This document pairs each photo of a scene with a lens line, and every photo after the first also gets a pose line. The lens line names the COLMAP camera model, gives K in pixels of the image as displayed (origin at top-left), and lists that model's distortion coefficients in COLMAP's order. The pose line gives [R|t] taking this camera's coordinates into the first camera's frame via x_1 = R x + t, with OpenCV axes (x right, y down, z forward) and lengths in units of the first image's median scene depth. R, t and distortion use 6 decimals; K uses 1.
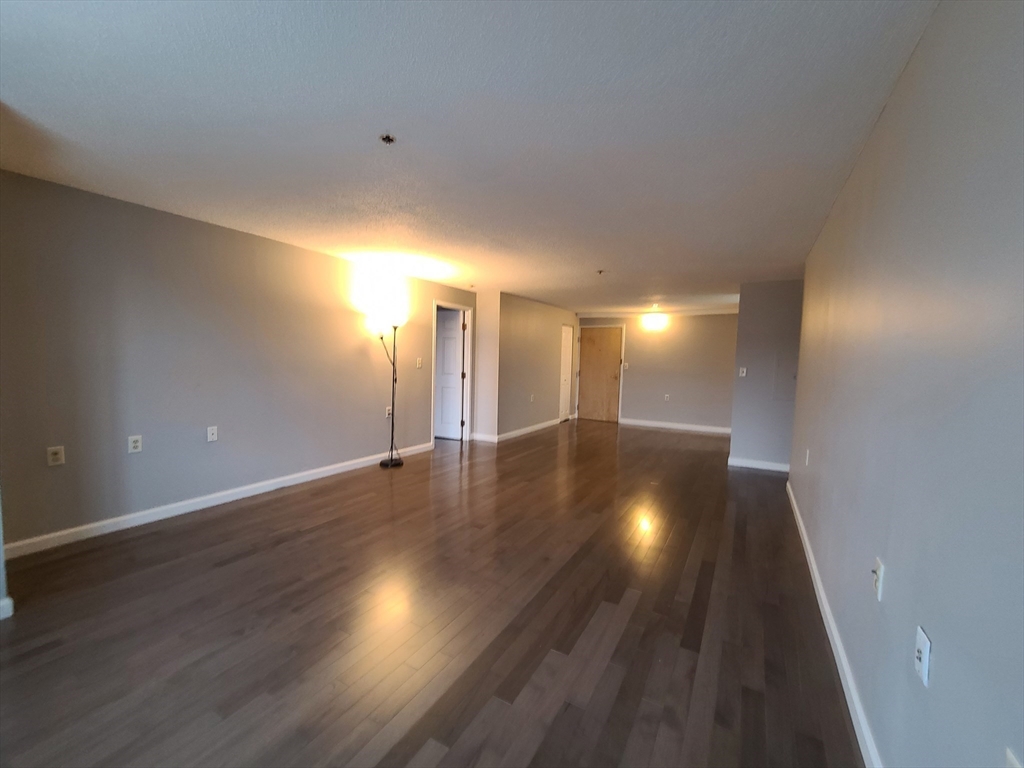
lens RADIAL K [[415.9, 0, 516.8], [0, 415.9, 386.2], [0, 0, 1]] dist [0.001399, -0.000965]
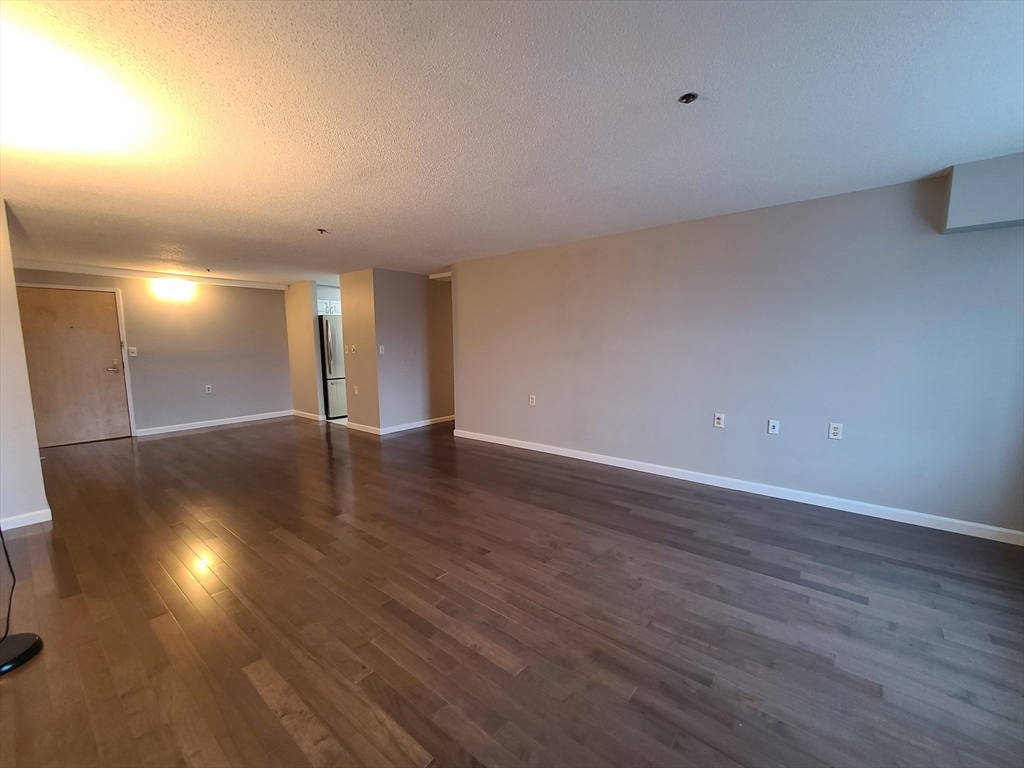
lens RADIAL K [[415.9, 0, 516.5], [0, 415.9, 386.0], [0, 0, 1]] dist [0.001399, -0.000965]
pose [[0.171295, -0.130373, 0.976556, -0.488120], [0.075672, 0.990019, 0.118897, -0.043352], [-0.982310, 0.053531, 0.179450, 0.456182]]
